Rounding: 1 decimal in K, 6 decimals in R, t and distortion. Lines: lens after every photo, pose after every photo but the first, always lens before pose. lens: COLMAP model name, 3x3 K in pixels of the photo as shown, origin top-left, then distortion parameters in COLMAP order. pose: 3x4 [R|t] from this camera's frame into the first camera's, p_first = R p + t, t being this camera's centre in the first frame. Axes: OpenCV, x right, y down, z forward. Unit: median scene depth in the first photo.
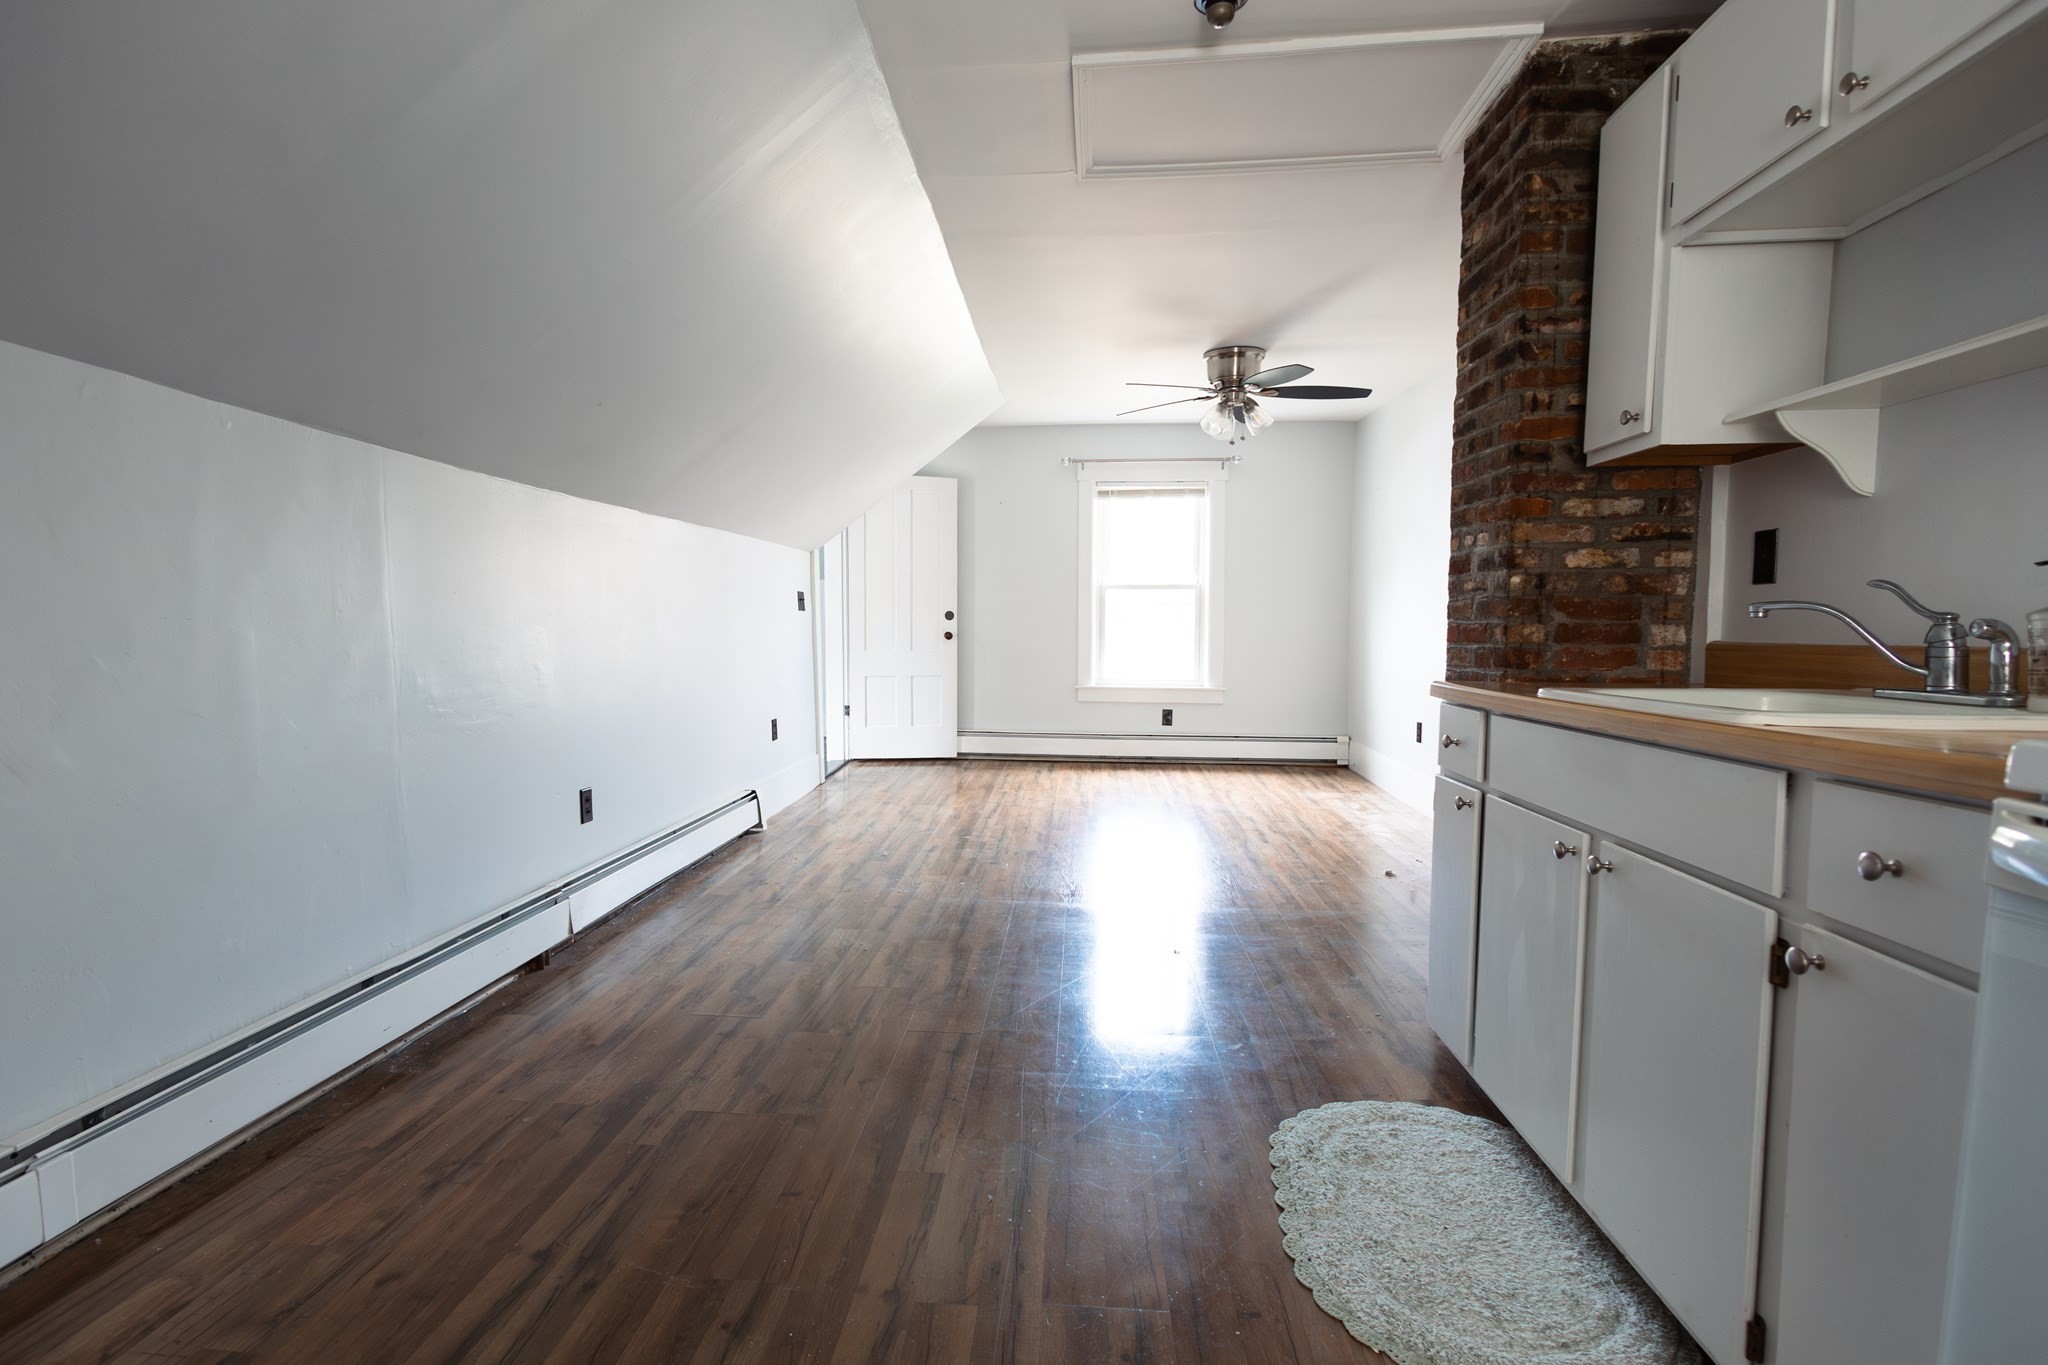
lens RADIAL K [[984.1, 0, 1021.5], [0, 984.1, 690.8], [0, 0, 1]] dist [0.010600, -0.000350]
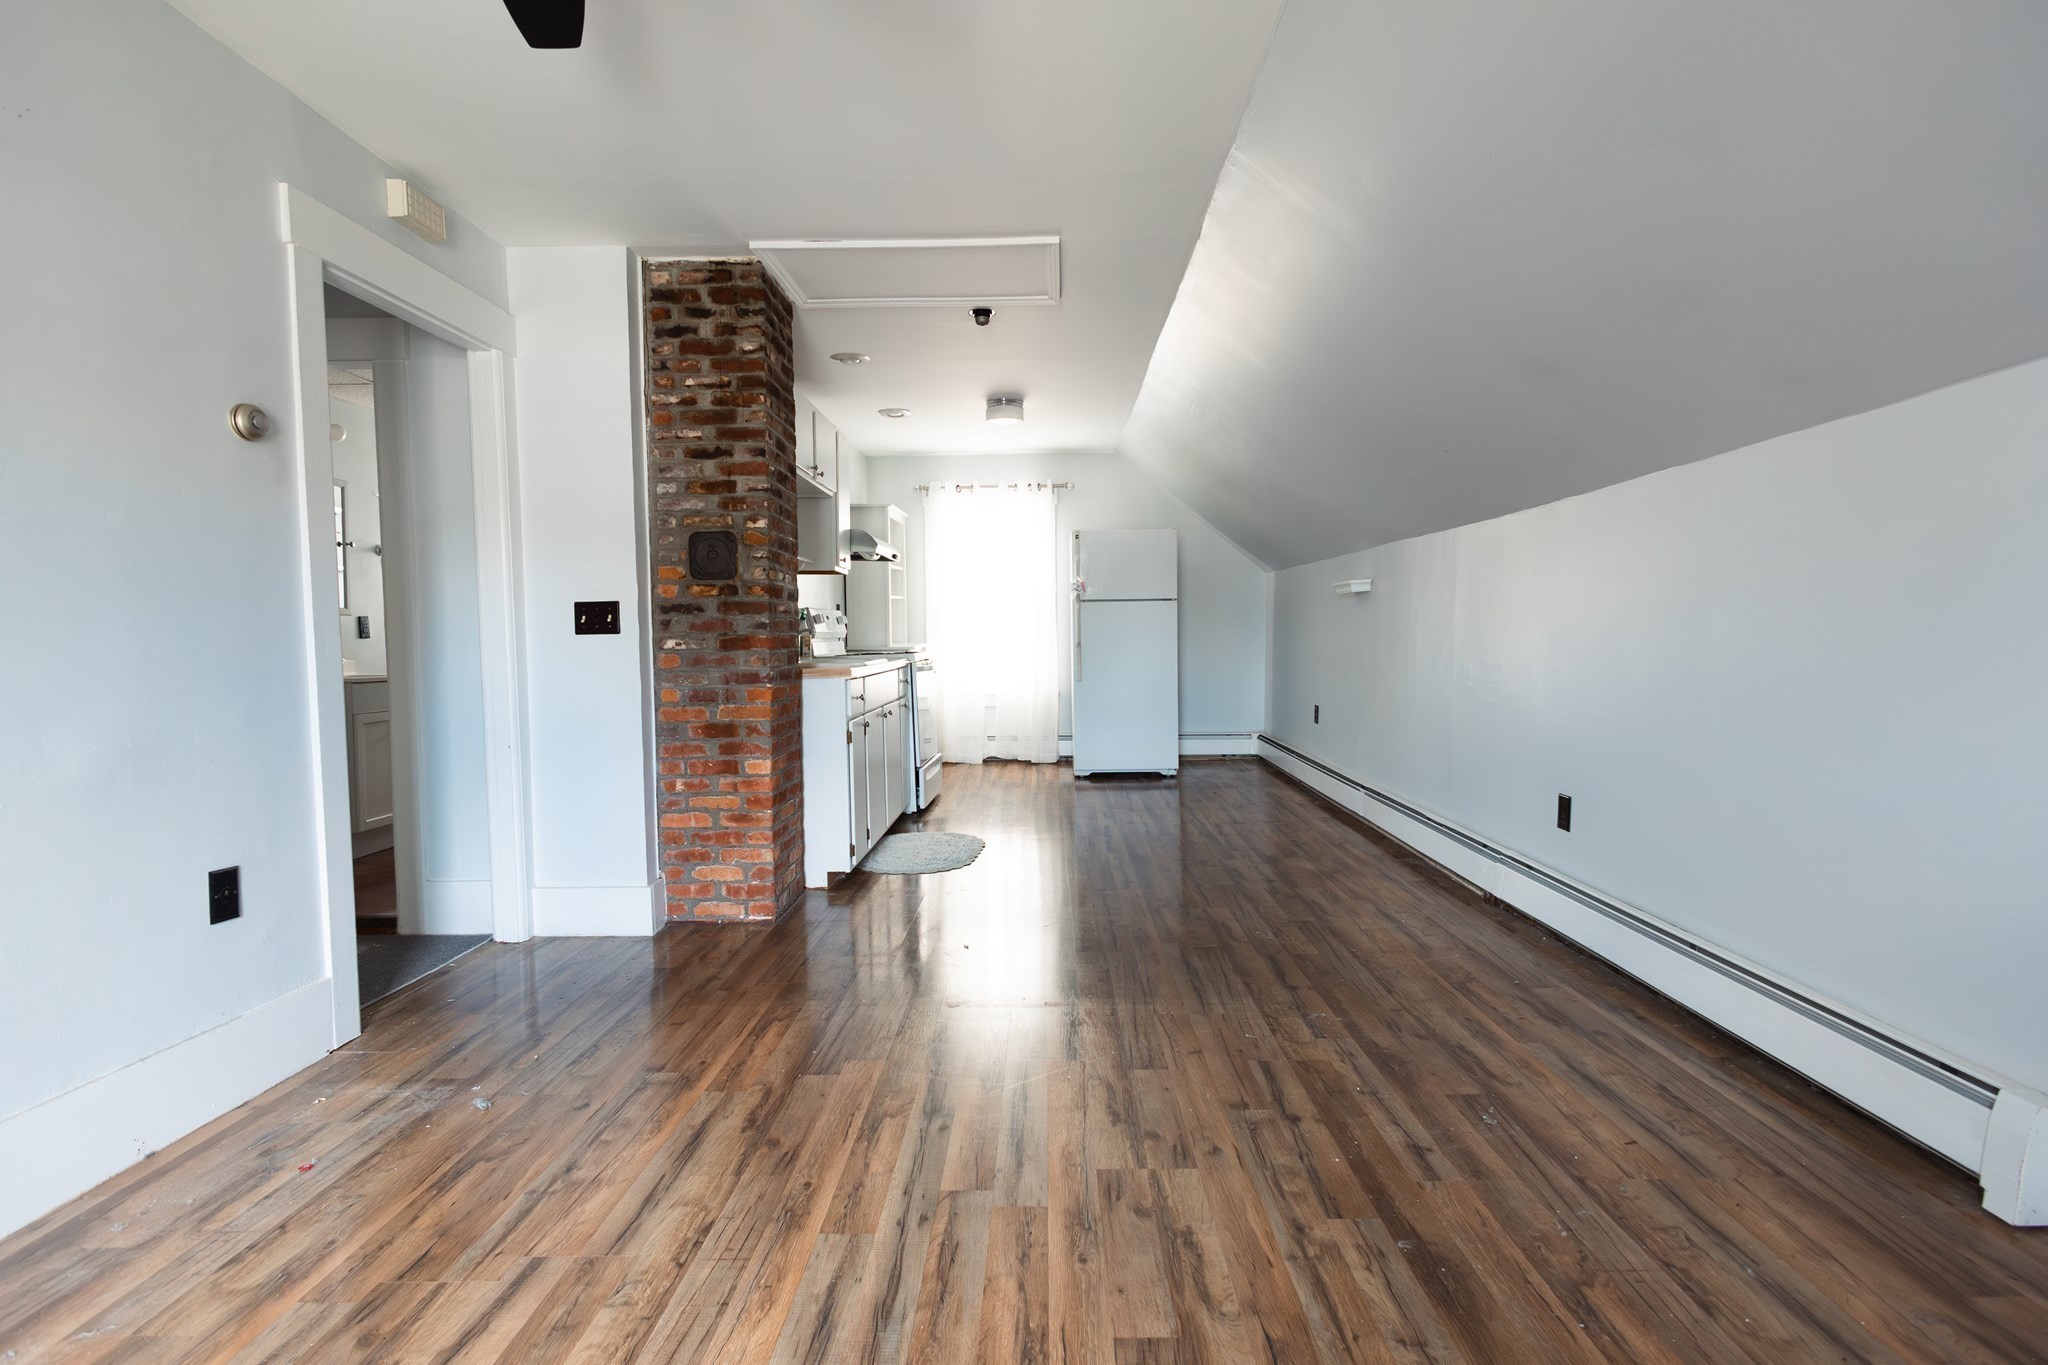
lens RADIAL K [[984.1, 0, 1025.2], [0, 984.1, 684.1], [0, 0, 1]] dist [0.010600, -0.000350]
pose [[-0.998961, 0.012918, -0.043709, 0.108851], [0.007916, 0.993594, 0.112730, -0.102356], [0.044886, 0.112267, -0.992664, 1.604795]]
